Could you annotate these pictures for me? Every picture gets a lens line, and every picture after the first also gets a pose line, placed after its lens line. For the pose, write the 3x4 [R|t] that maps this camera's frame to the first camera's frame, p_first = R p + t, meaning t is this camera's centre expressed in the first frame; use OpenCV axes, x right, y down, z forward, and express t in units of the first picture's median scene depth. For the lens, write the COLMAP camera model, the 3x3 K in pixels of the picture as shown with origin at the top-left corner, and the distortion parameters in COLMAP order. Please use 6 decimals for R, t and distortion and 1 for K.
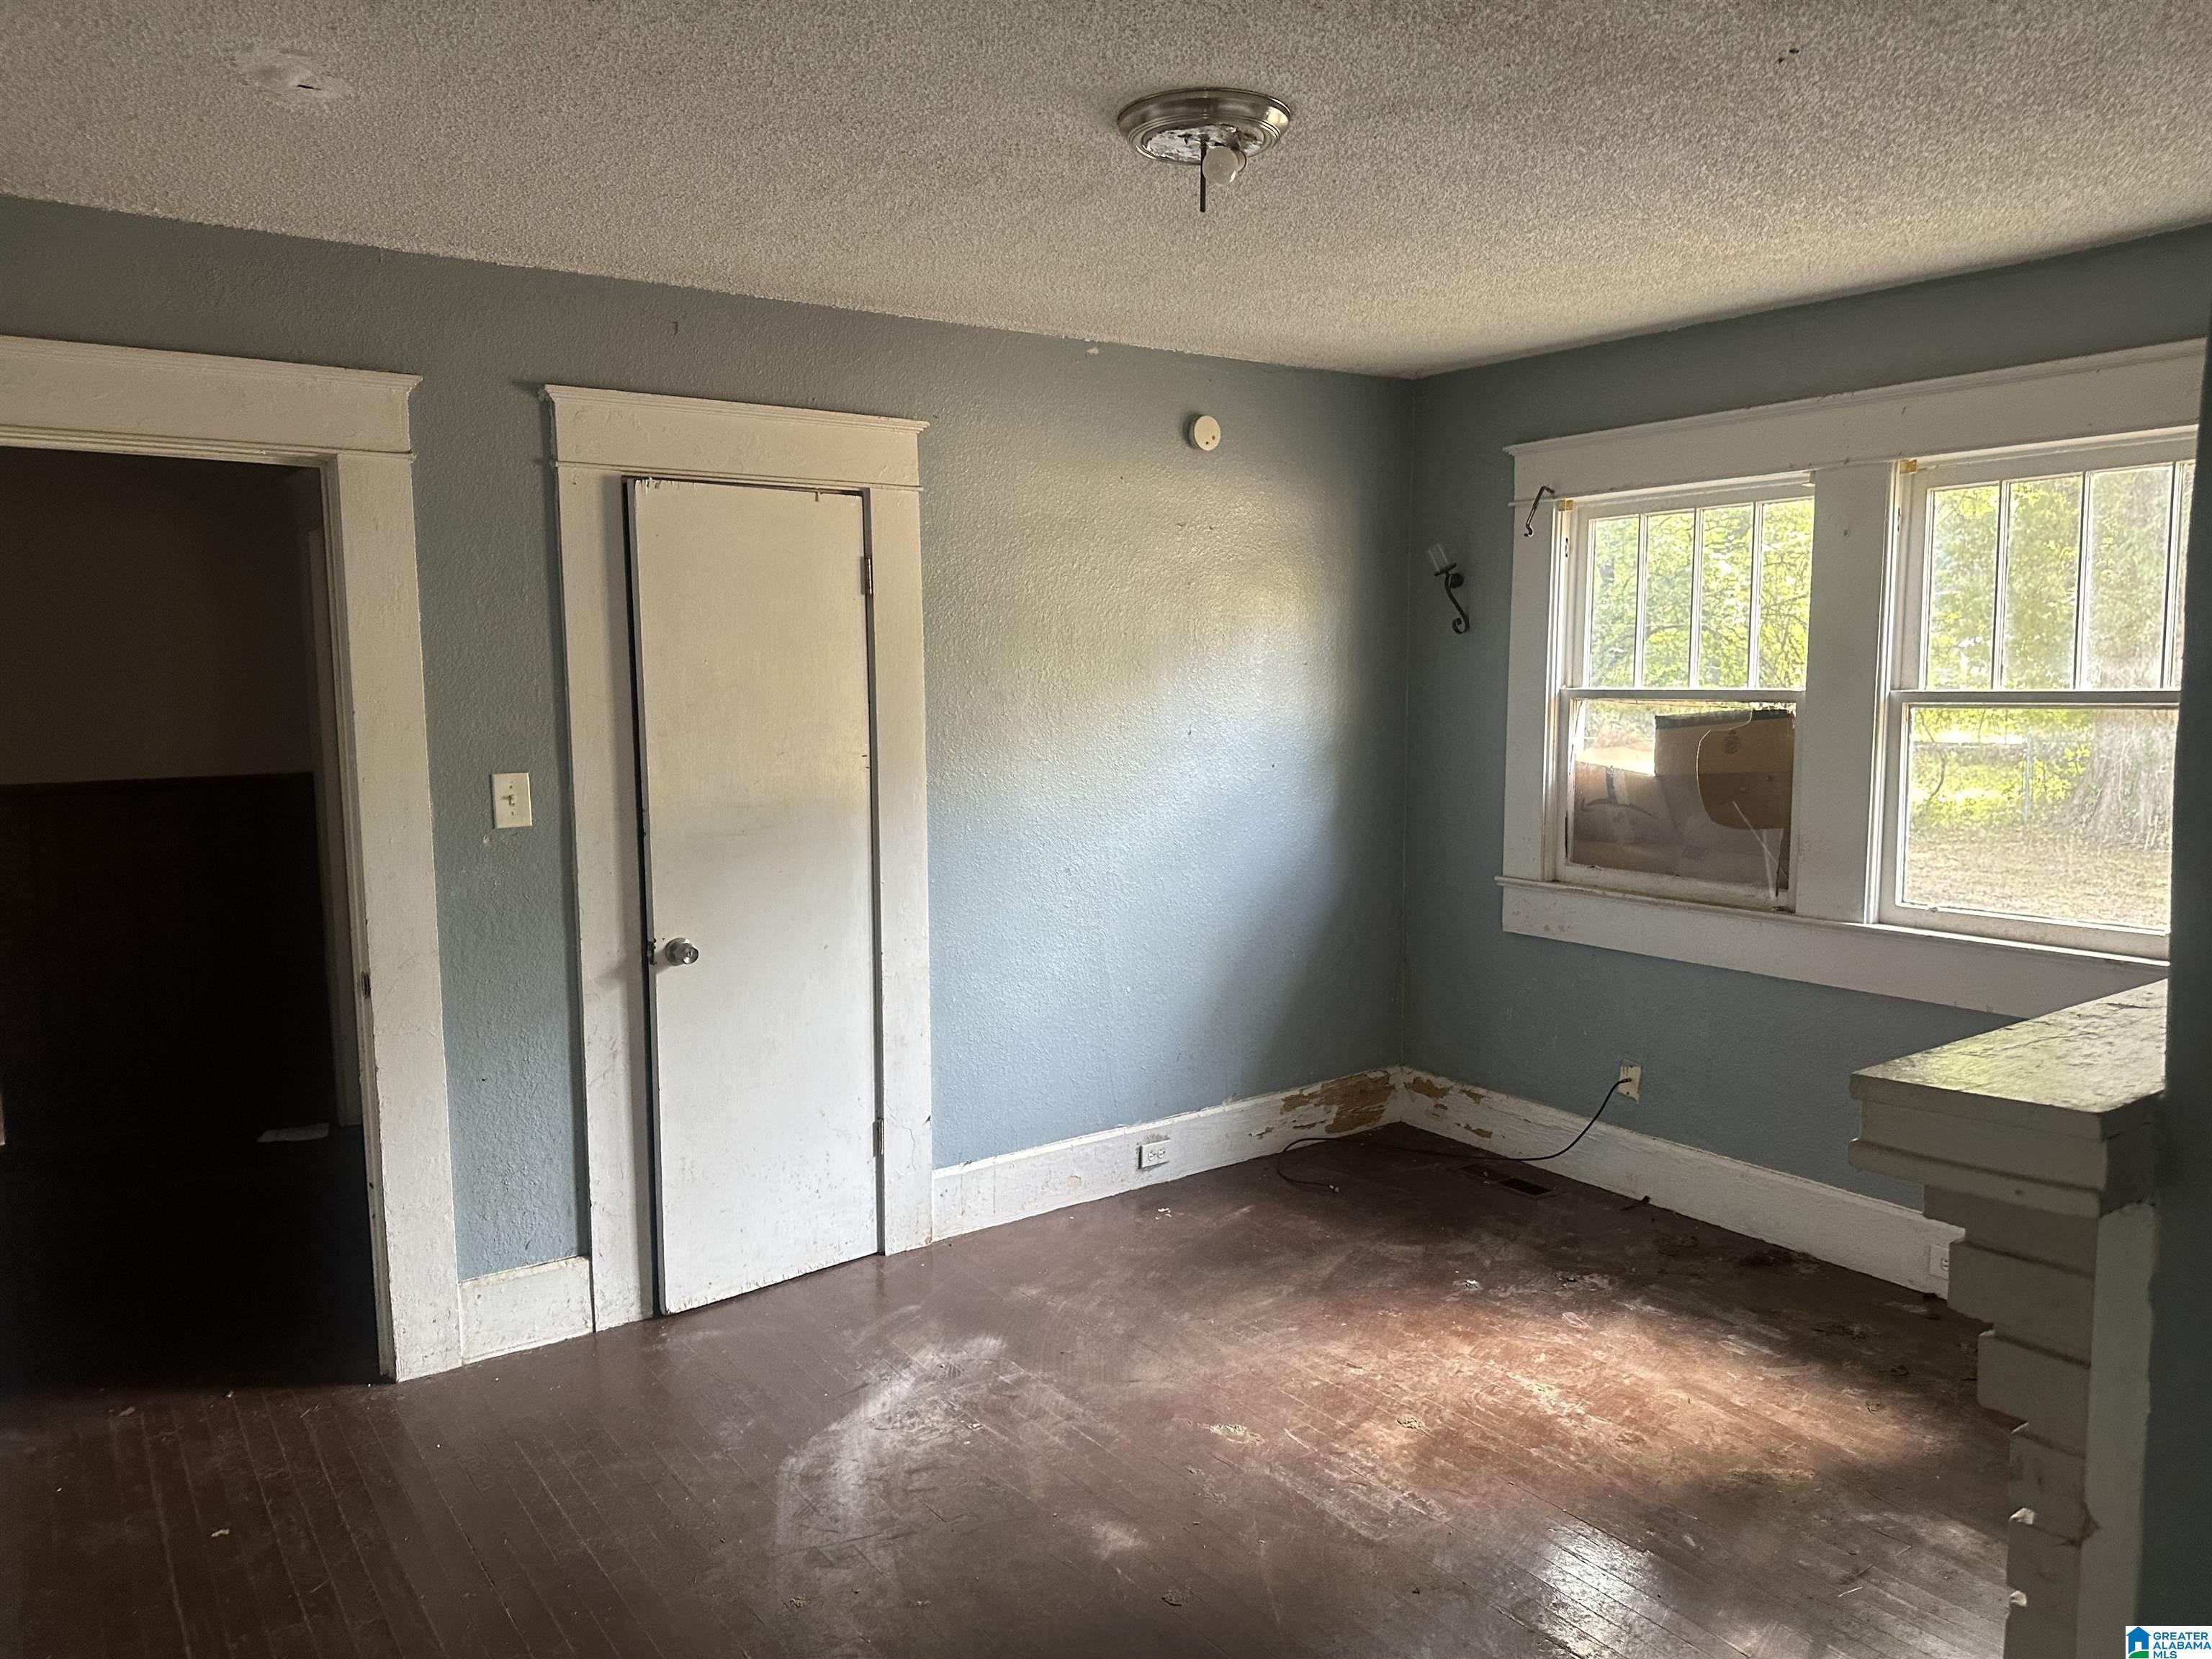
lens RADIAL K [[1642.3, 0, 1095.1], [0, 1642.3, 844.6], [0, 0, 1]] dist [0.083444, -0.095681]
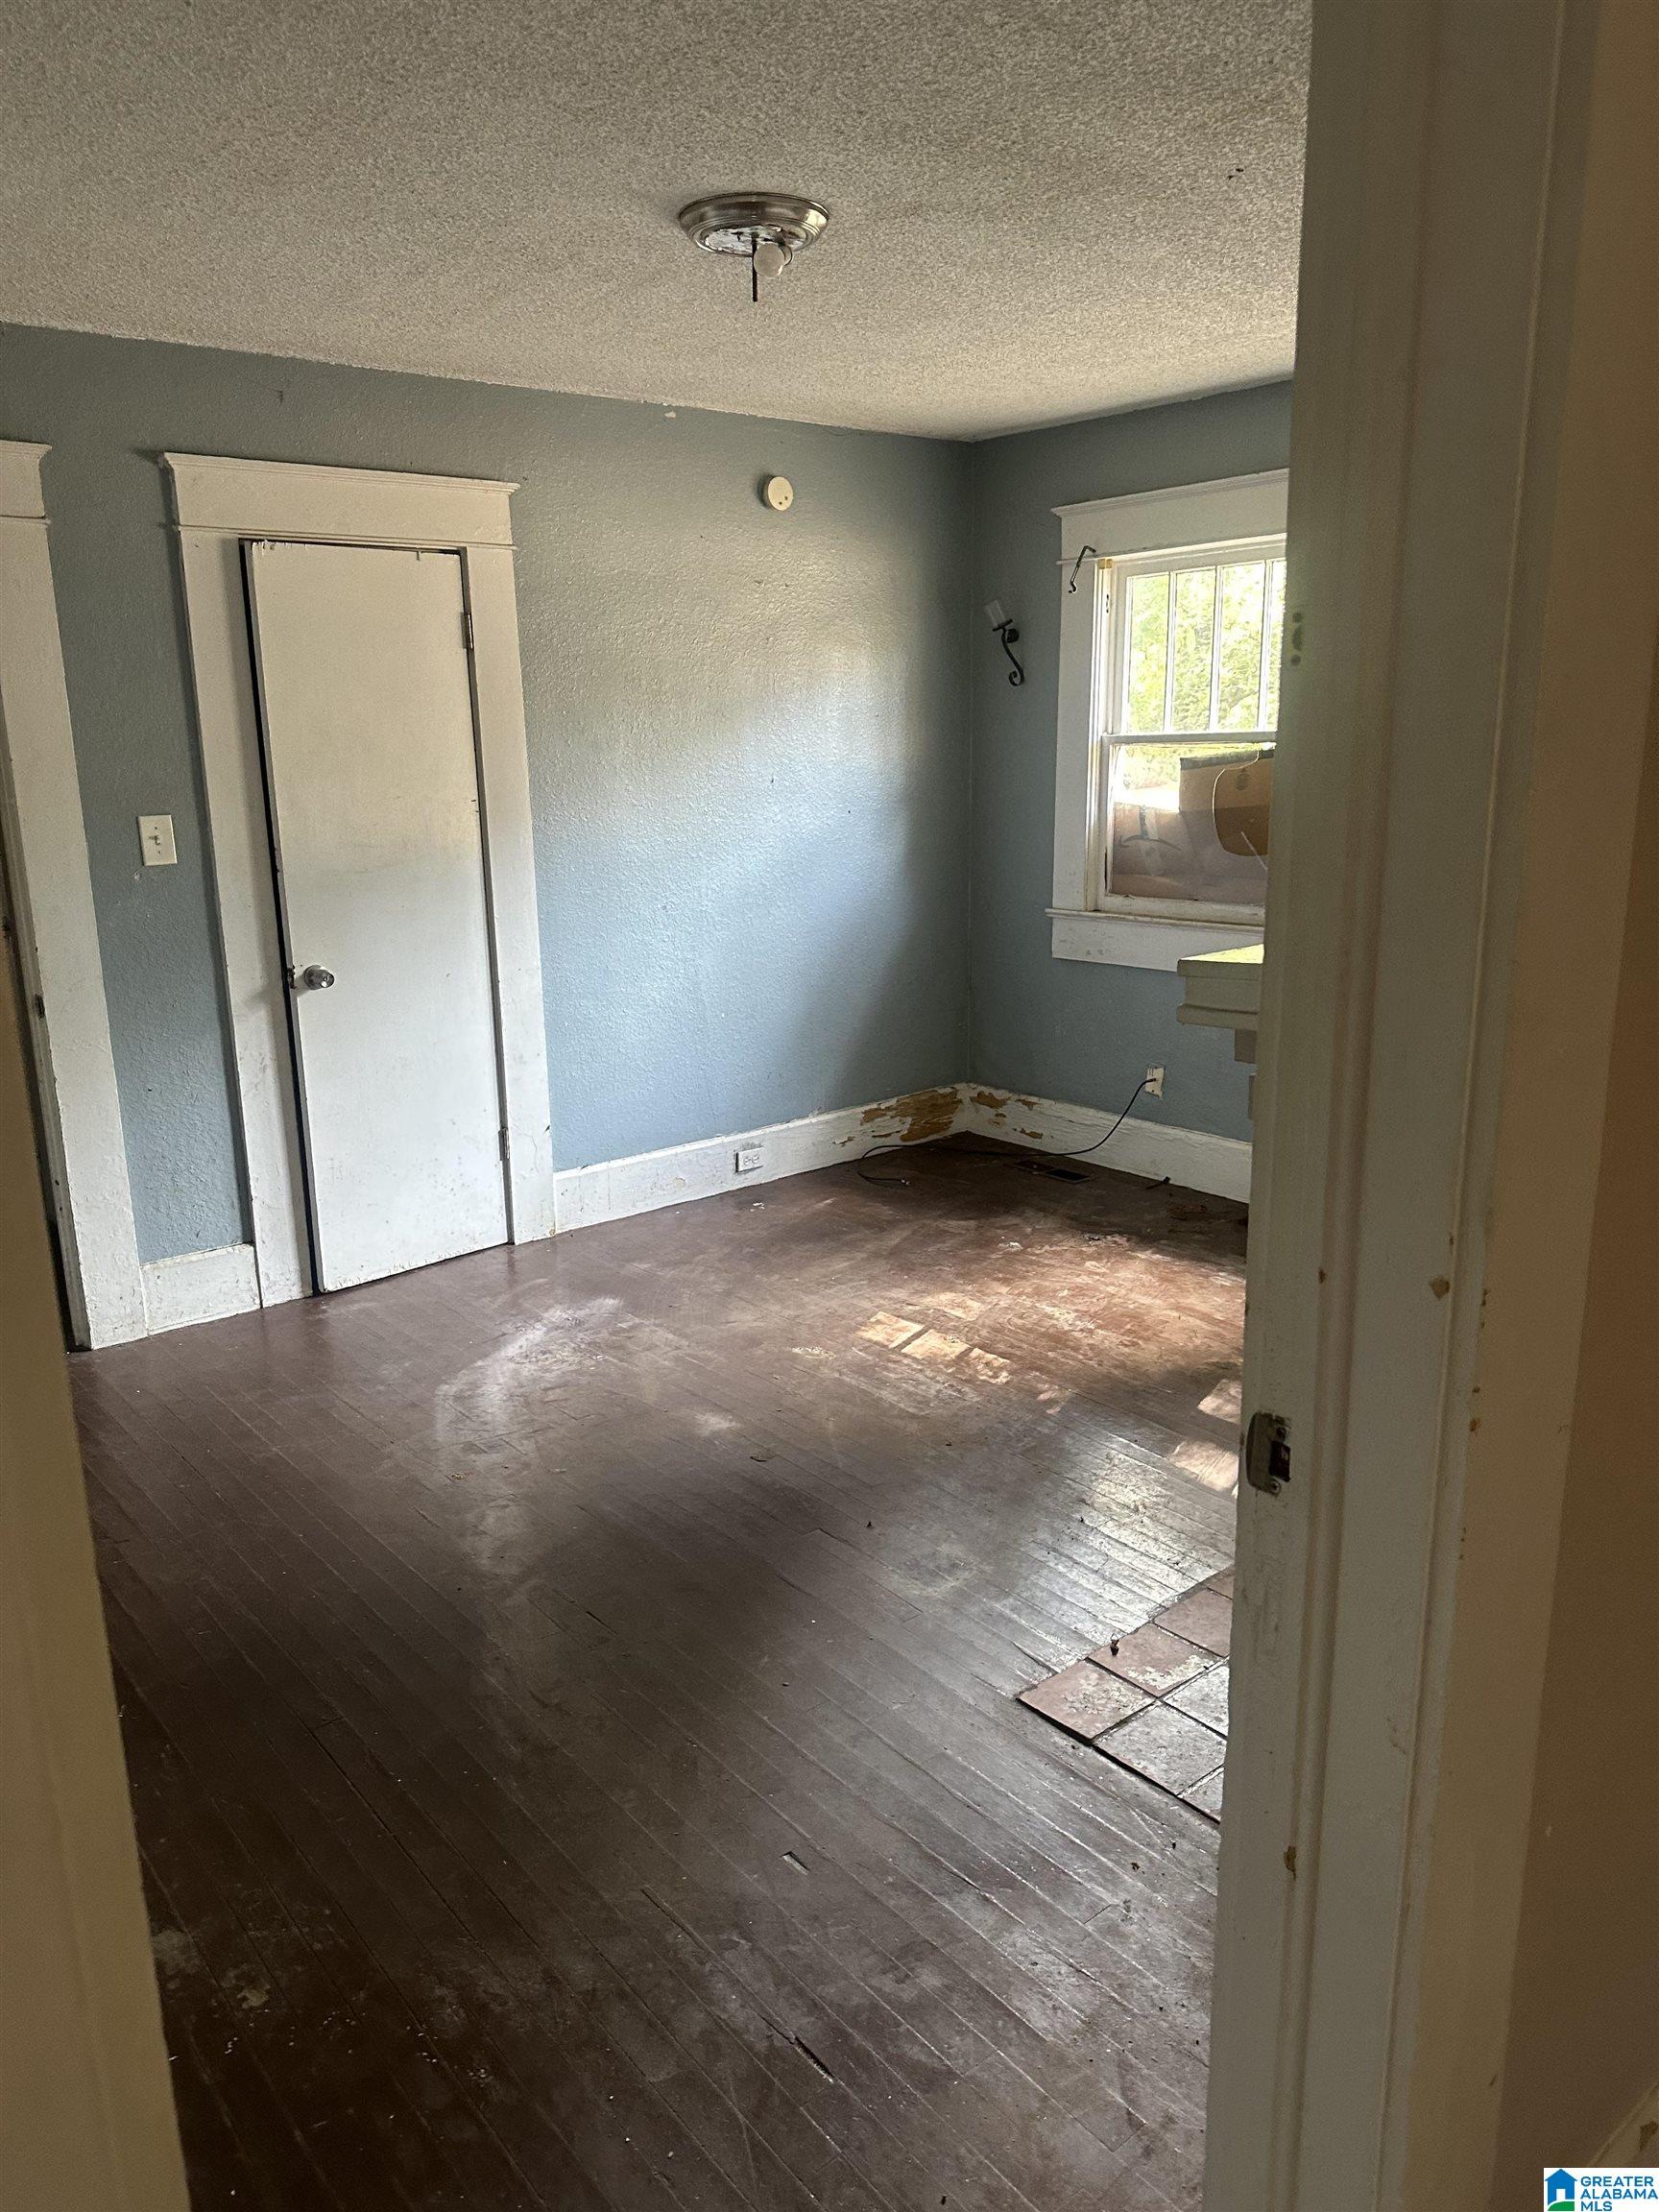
lens RADIAL K [[1642.3, 0, 824.5], [0, 1642.3, 1120.7], [0, 0, 1]] dist [0.083444, -0.095681]
pose [[0.996996, -0.028209, 0.072132, 0.009599], [0.019328, 0.992466, 0.120984, 0.033820], [-0.075001, -0.119227, 0.990030, -0.162396]]
